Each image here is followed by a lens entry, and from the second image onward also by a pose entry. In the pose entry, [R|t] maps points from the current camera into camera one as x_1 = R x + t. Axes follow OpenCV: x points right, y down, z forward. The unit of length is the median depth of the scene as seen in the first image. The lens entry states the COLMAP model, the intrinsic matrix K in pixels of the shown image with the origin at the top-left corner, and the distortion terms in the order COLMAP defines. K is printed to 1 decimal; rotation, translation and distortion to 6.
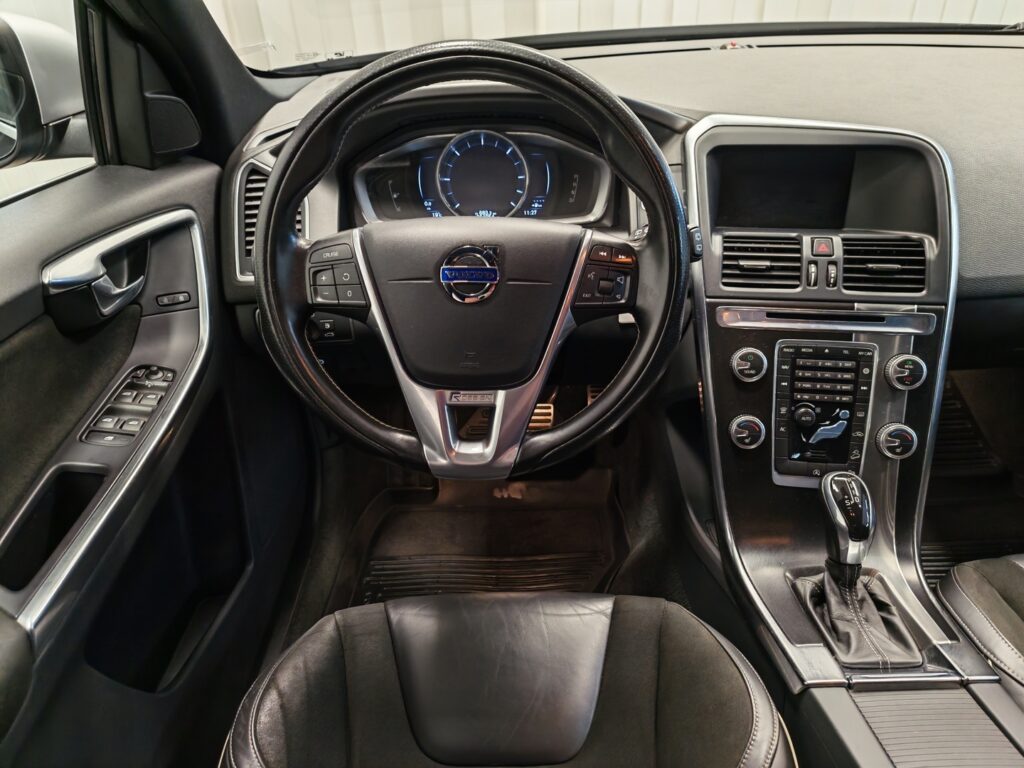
lens RADIAL K [[687.2, 0, 508.5], [0, 687.2, 378.9], [0, 0, 1]] dist [-0.000448, 0.003632]
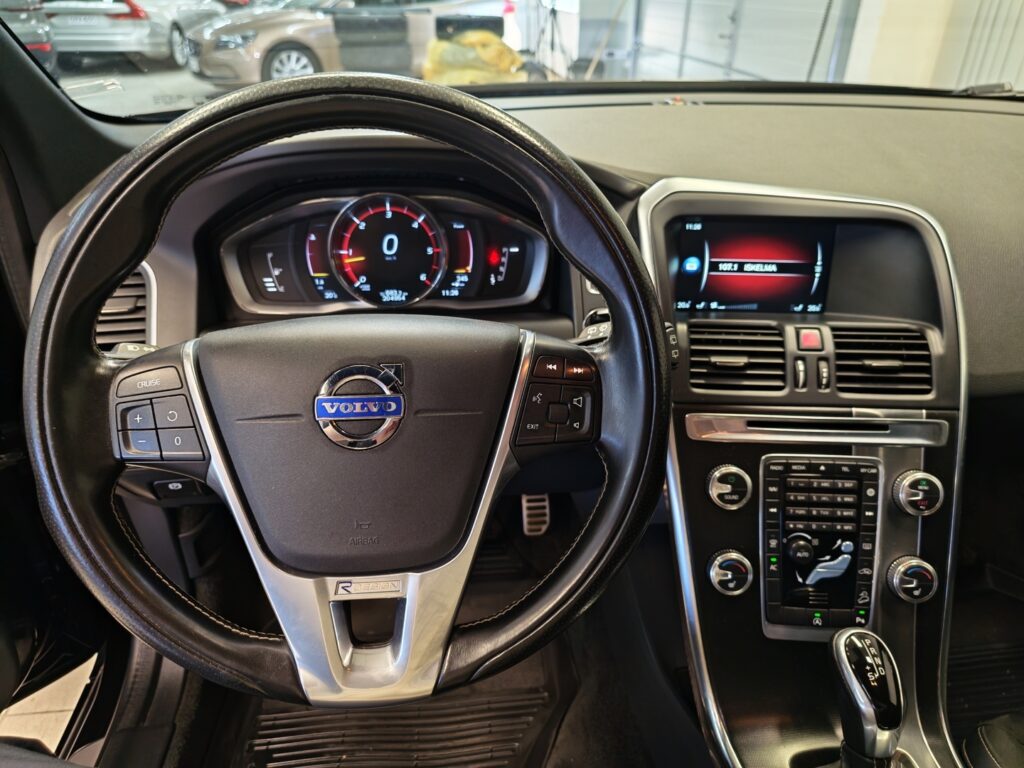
lens RADIAL K [[687.2, 0, 504.4], [0, 687.2, 376.9], [0, 0, 1]] dist [-0.000448, 0.003632]
pose [[0.993715, -0.016938, 0.110649, 0.005489], [0.024800, 0.997234, -0.070069, -0.102662], [-0.109156, 0.072372, 0.991387, 0.240344]]
